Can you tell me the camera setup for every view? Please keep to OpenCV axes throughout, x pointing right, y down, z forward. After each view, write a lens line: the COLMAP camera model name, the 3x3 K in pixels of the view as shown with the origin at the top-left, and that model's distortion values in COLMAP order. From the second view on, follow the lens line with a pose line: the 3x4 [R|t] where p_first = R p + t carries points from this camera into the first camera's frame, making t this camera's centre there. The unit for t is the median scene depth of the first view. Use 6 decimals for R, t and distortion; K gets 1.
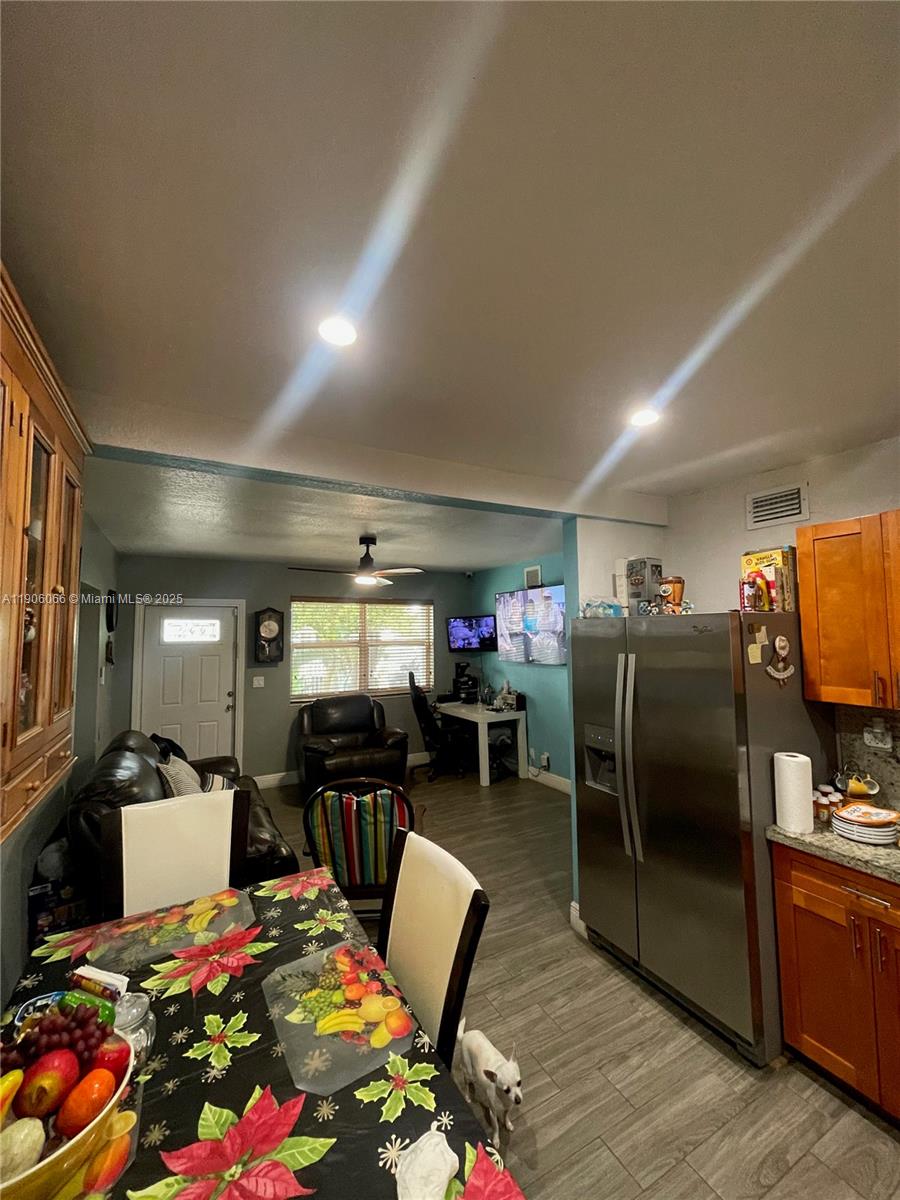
lens RADIAL K [[483.8, 0, 450.1], [0, 483.8, 591.5], [0, 0, 1]] dist [-0.003332, 0.001752]
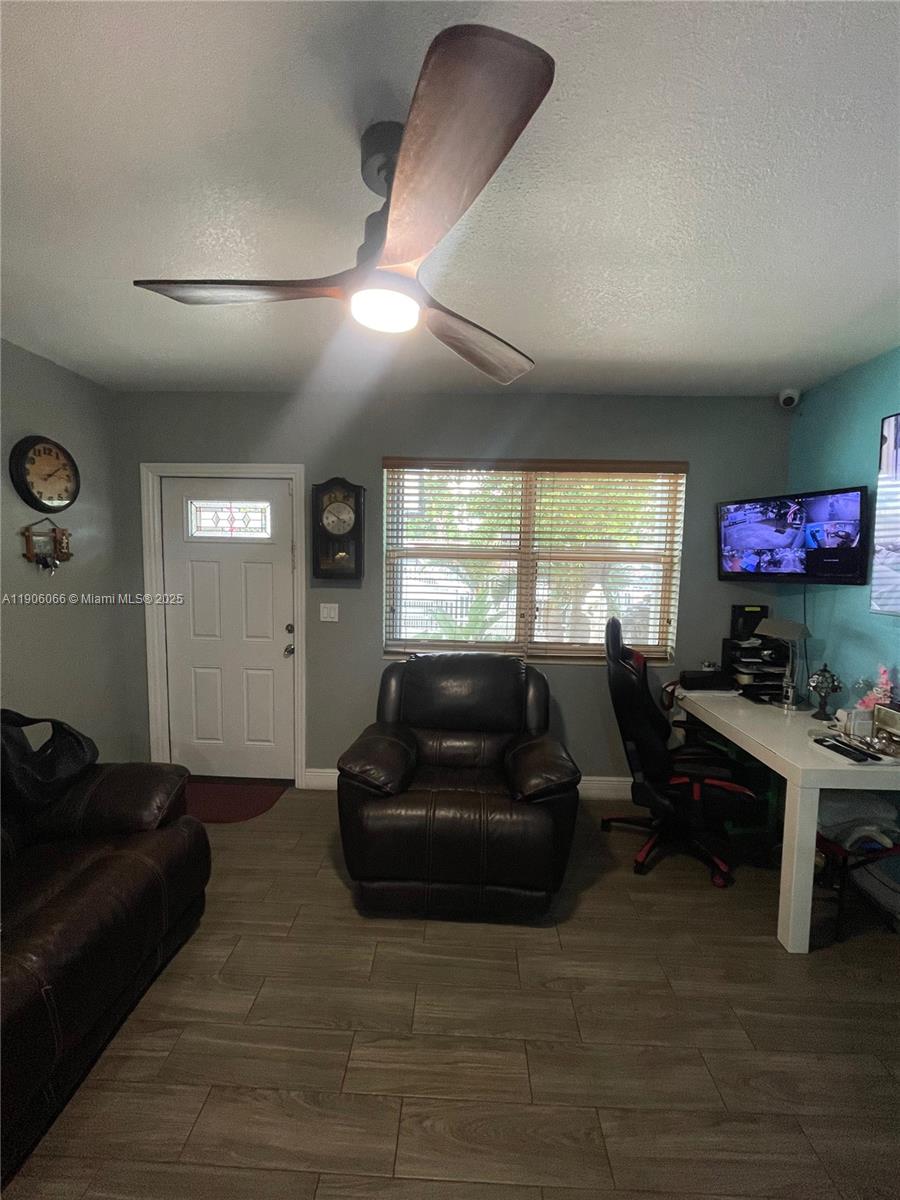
lens RADIAL K [[483.8, 0, 452.9], [0, 483.8, 598.7], [0, 0, 1]] dist [-0.003332, 0.001752]
pose [[0.865501, 0.076384, -0.495049, 0.010128], [0.012510, 0.984700, 0.173806, 0.071784], [0.500751, -0.156622, 0.851304, 0.574853]]
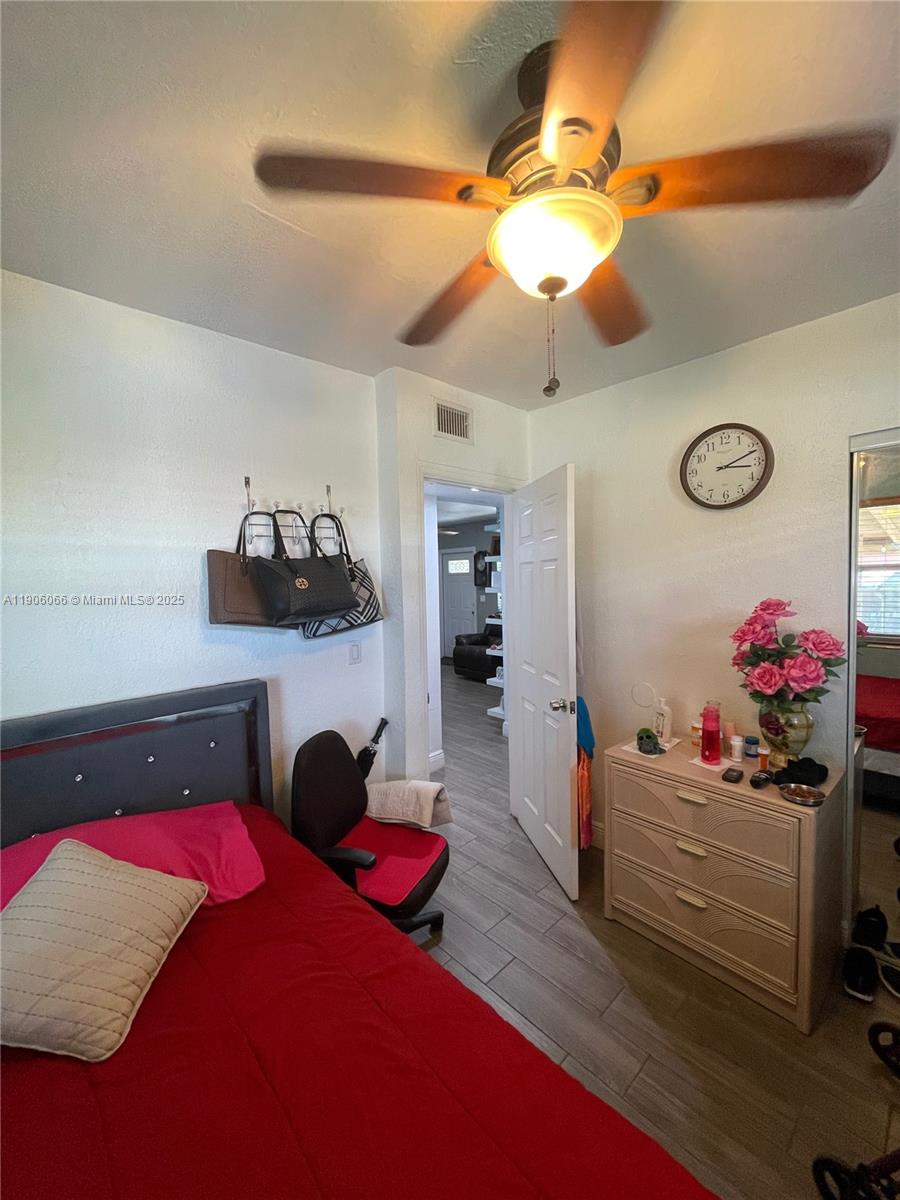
lens RADIAL K [[483.8, 0, 449.3], [0, 483.8, 602.3], [0, 0, 1]] dist [-0.003332, 0.001752]
pose [[0.250305, 0.058672, -0.966388, 1.072903], [0.113151, 0.989549, 0.089385, 0.045114], [0.961532, -0.131721, 0.241050, 0.499856]]
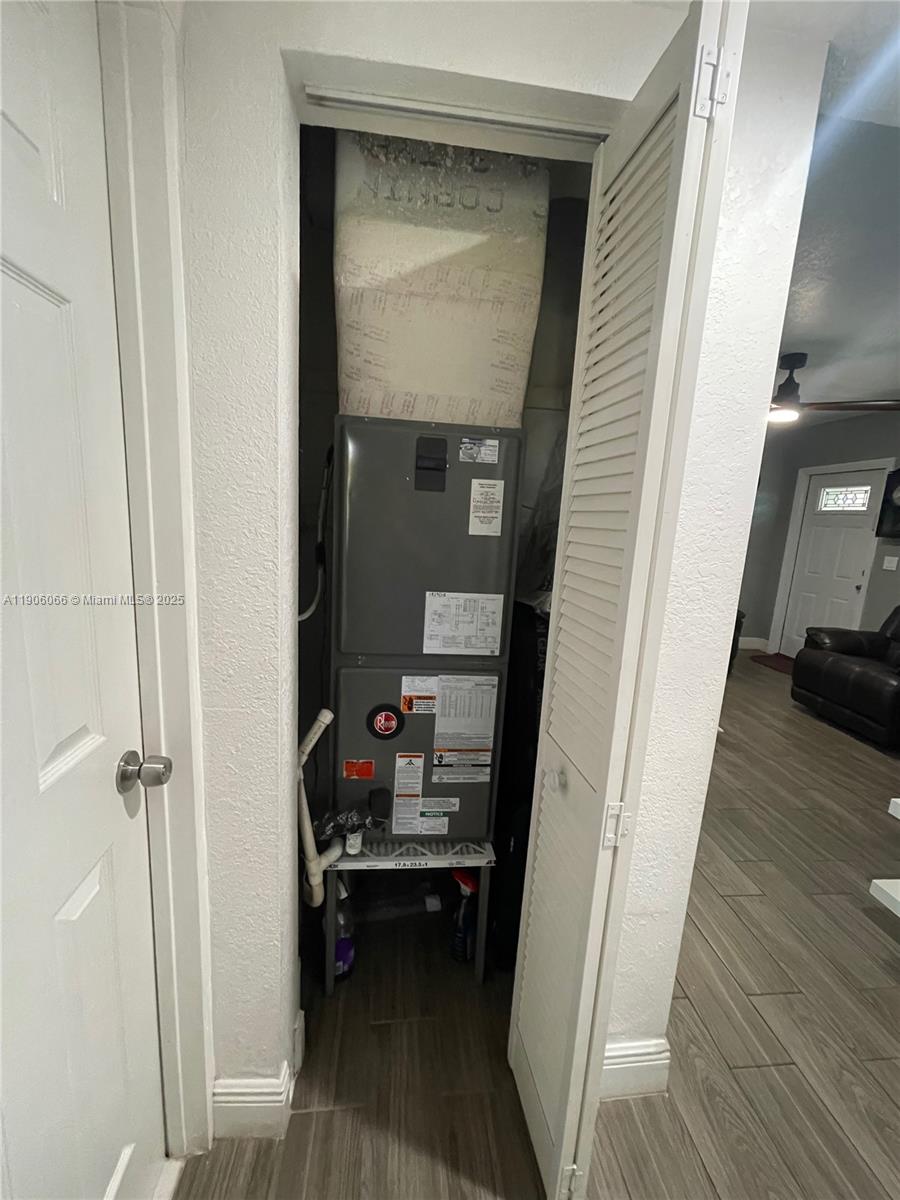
lens RADIAL K [[483.8, 0, 450.1], [0, 483.8, 601.1], [0, 0, 1]] dist [-0.003332, 0.001752]
pose [[-0.381500, 0.155896, -0.911128, 0.590436], [0.036570, 0.987450, 0.153642, 0.097661], [0.923645, 0.025294, -0.382413, 0.622704]]
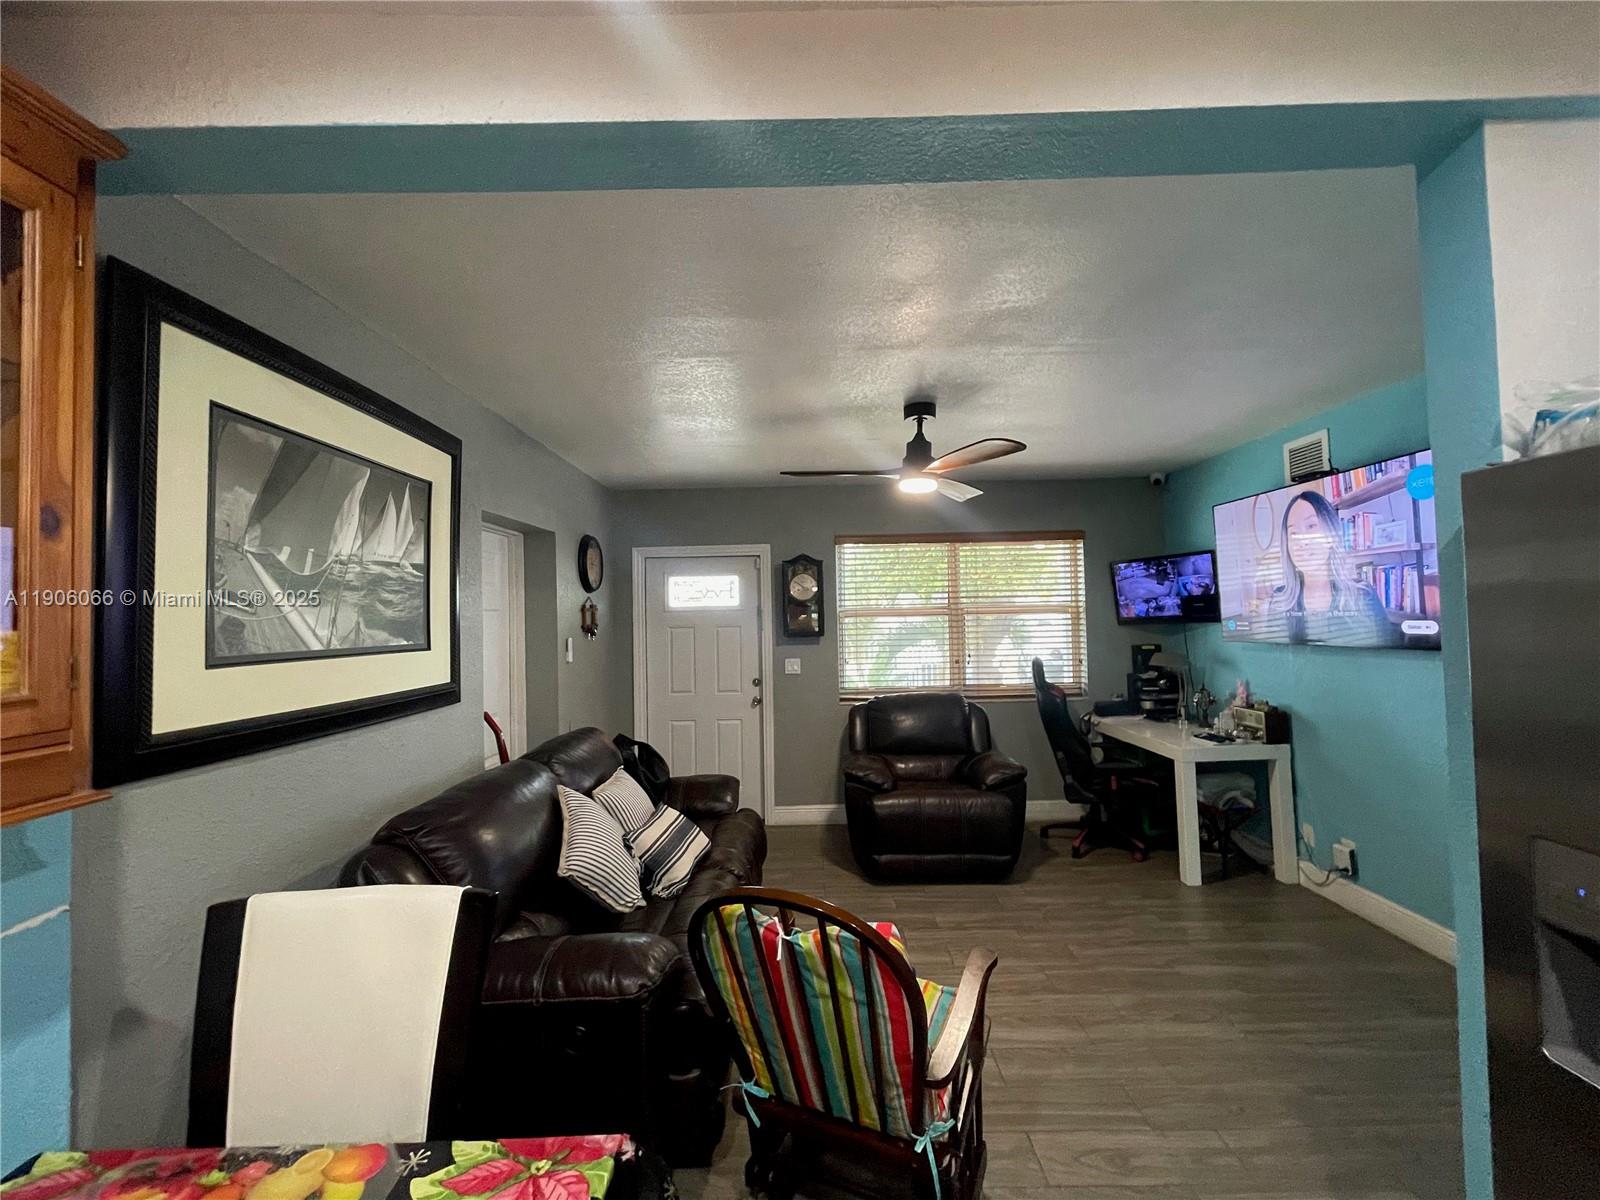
lens RADIAL K [[645.0, 0, 802.0], [0, 645.0, 598.0], [0, 0, 1]] dist [-0.003332, 0.001752]
pose [[0.876608, -0.019147, -0.480824, 0.042684], [0.051751, 0.997164, 0.054642, 0.043672], [0.478414, -0.072783, 0.875113, 0.228503]]
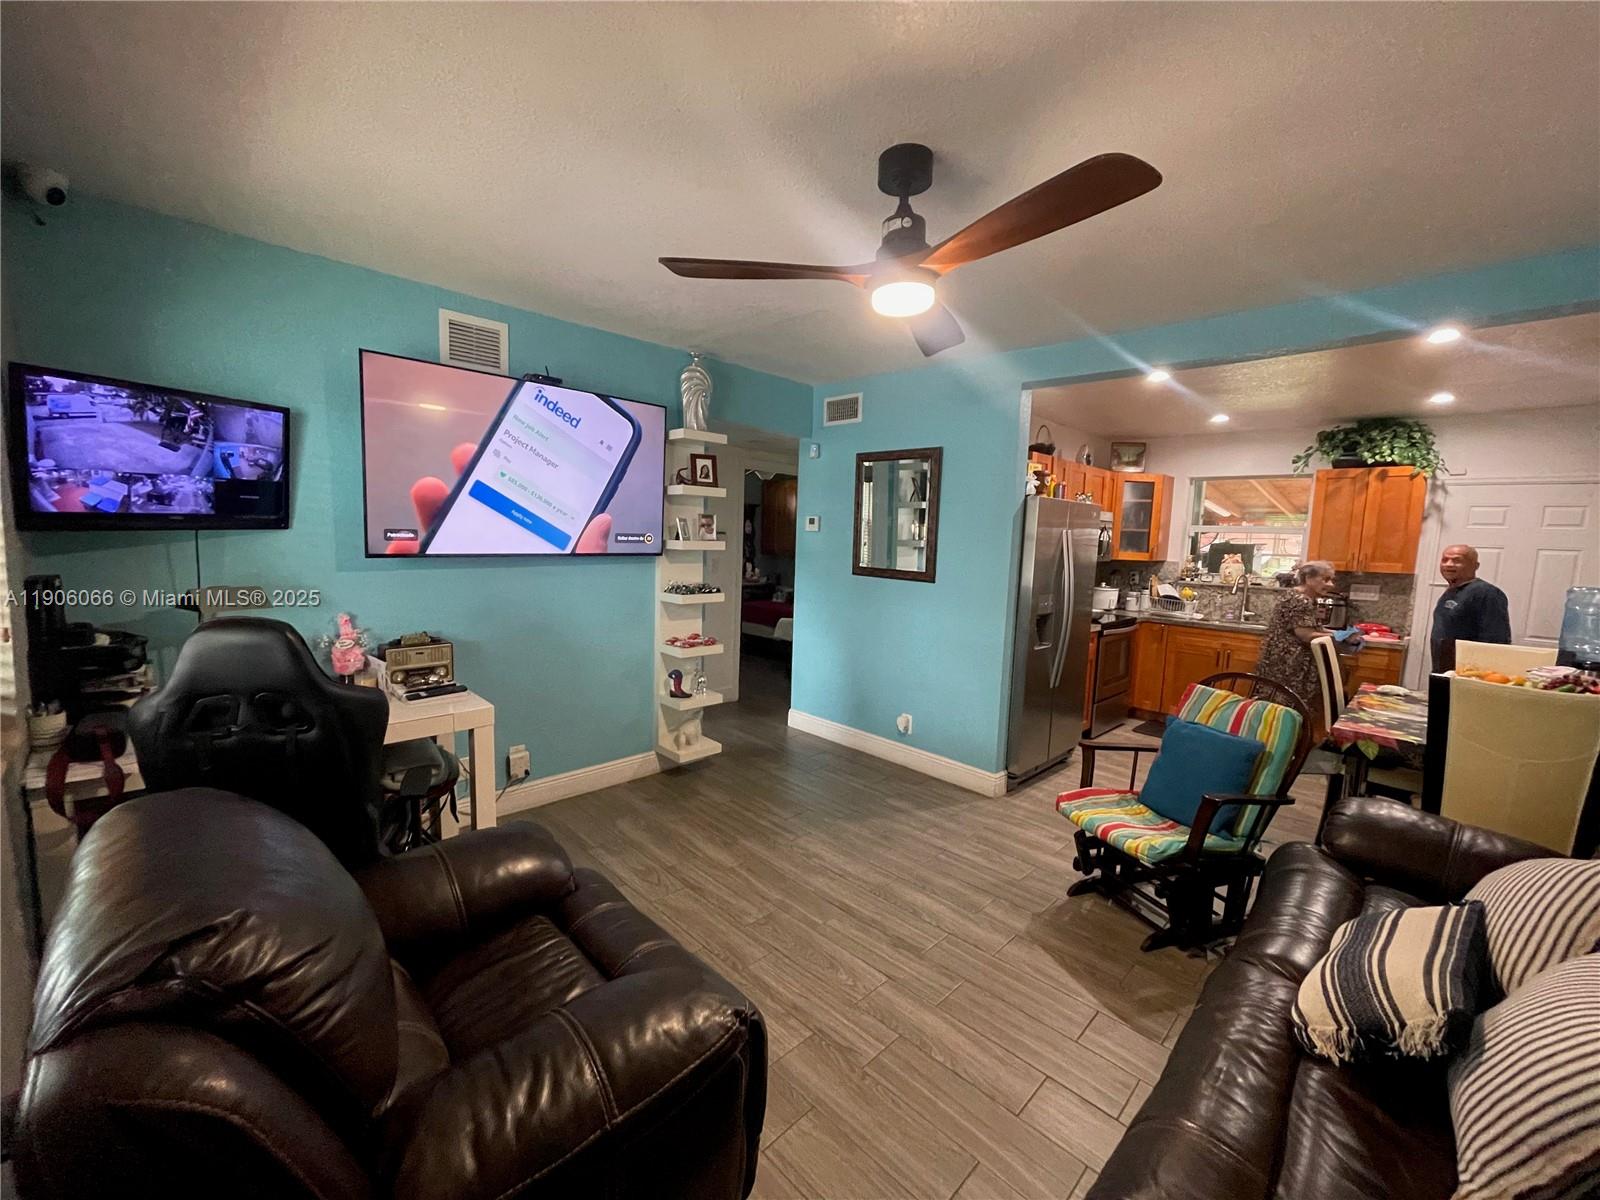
lens RADIAL K [[645.0, 0, 799.4], [0, 645.0, 596.5], [0, 0, 1]] dist [-0.003332, 0.001752]
pose [[-0.278859, -0.089200, 0.956181, -0.438088], [-0.115136, 0.991600, 0.058926, 0.116328], [-0.953405, -0.093659, -0.286787, 0.890035]]
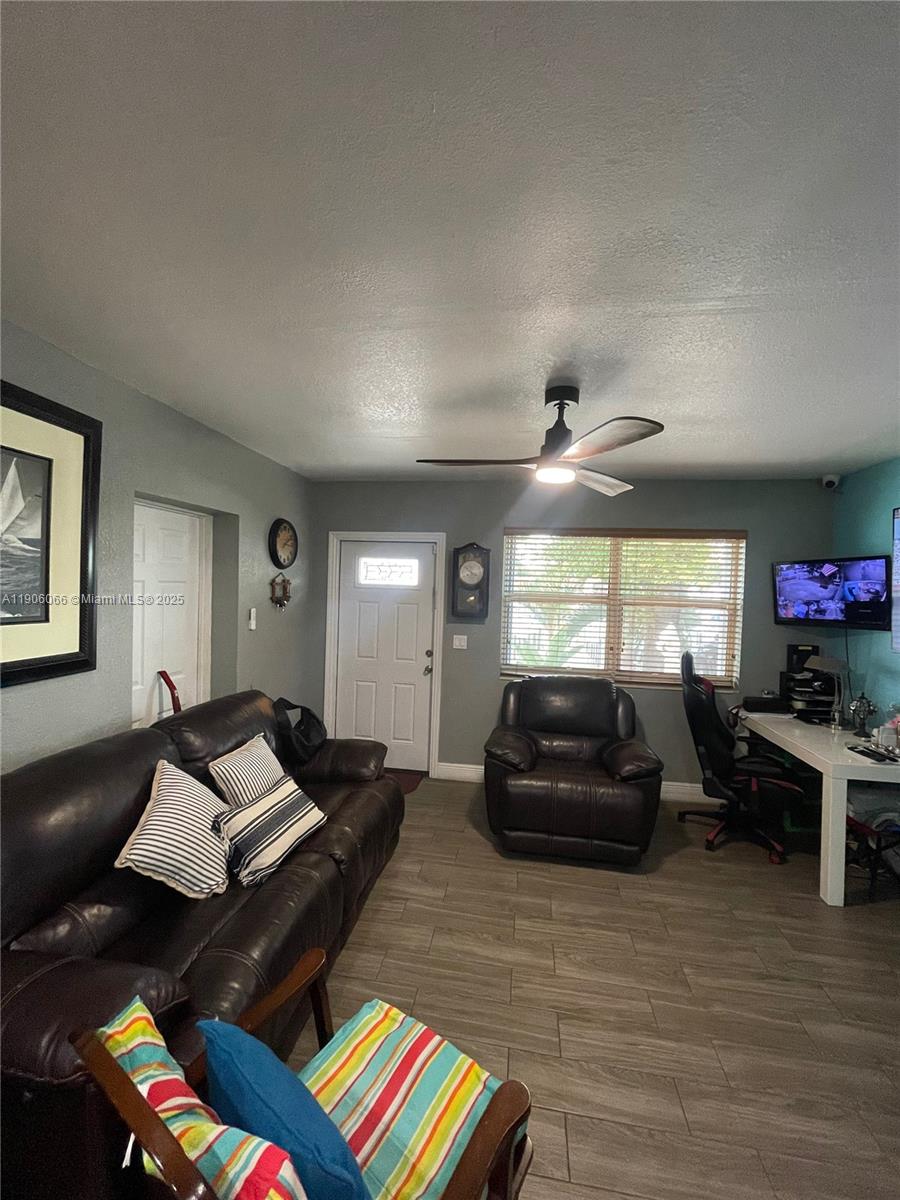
lens RADIAL K [[483.8, 0, 453.1], [0, 483.8, 598.8], [0, 0, 1]] dist [-0.003332, 0.001752]
pose [[0.796092, 0.052844, -0.602864, 0.044015], [0.010784, 0.994783, 0.101438, 0.041931], [0.605079, -0.087255, 0.791369, 0.392522]]
